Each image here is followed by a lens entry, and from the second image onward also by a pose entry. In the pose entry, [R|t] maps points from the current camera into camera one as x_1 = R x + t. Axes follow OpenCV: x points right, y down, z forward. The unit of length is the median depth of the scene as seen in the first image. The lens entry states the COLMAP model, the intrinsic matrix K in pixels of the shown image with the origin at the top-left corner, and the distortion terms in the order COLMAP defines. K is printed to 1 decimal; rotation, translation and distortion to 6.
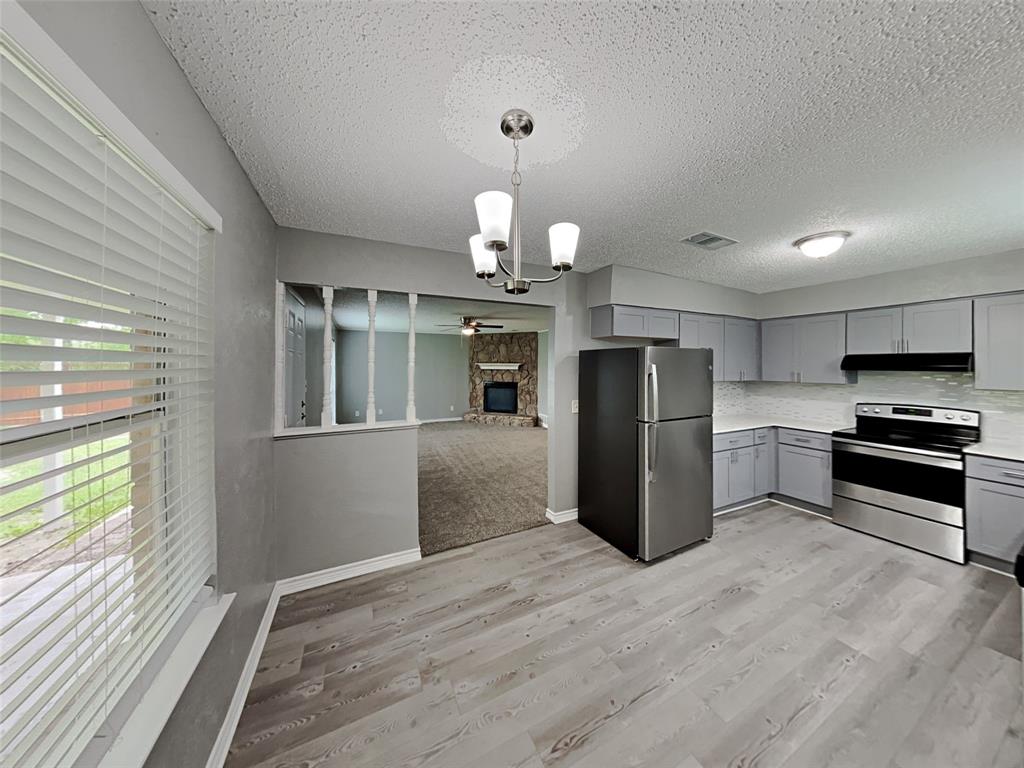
lens RADIAL K [[401.3, 0, 506.9], [0, 401.3, 378.4], [0, 0, 1]] dist [0.000240, 0.000002]
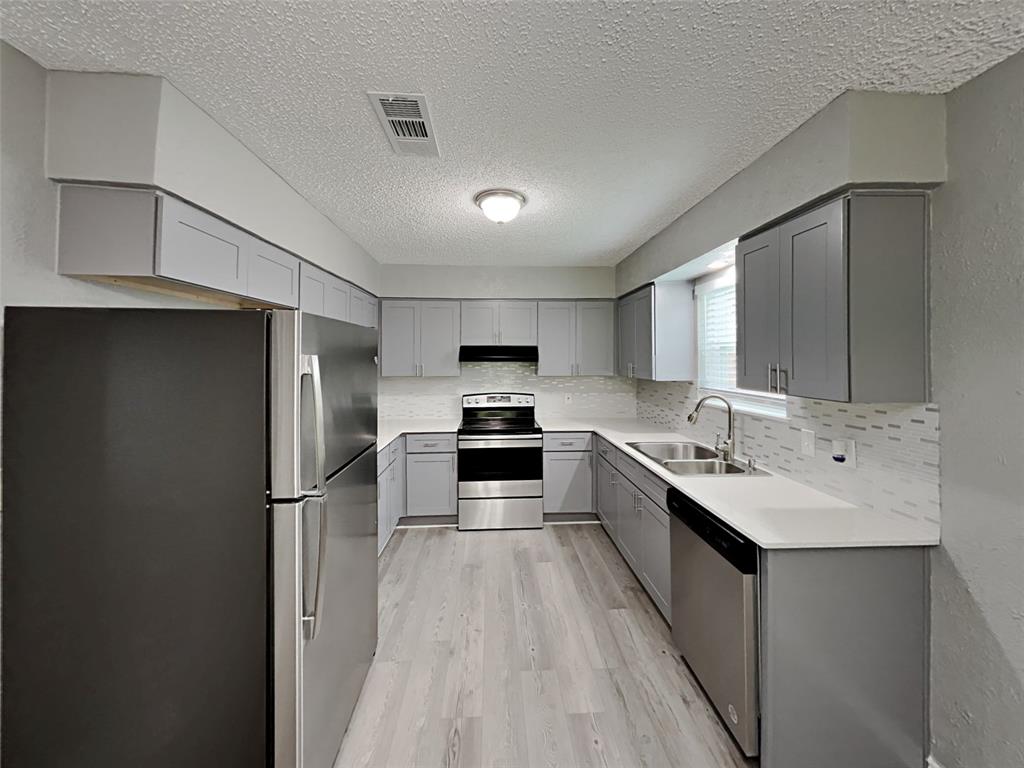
lens RADIAL K [[386.4, 0, 510.7], [0, 386.4, 358.7], [0, 0, 1]] dist [0.016835, 0.000046]
pose [[0.409267, -0.007457, 0.912384, 0.074462], [0.023894, 0.999711, -0.002547, -0.026663], [-0.912102, 0.022843, 0.409327, 0.617221]]
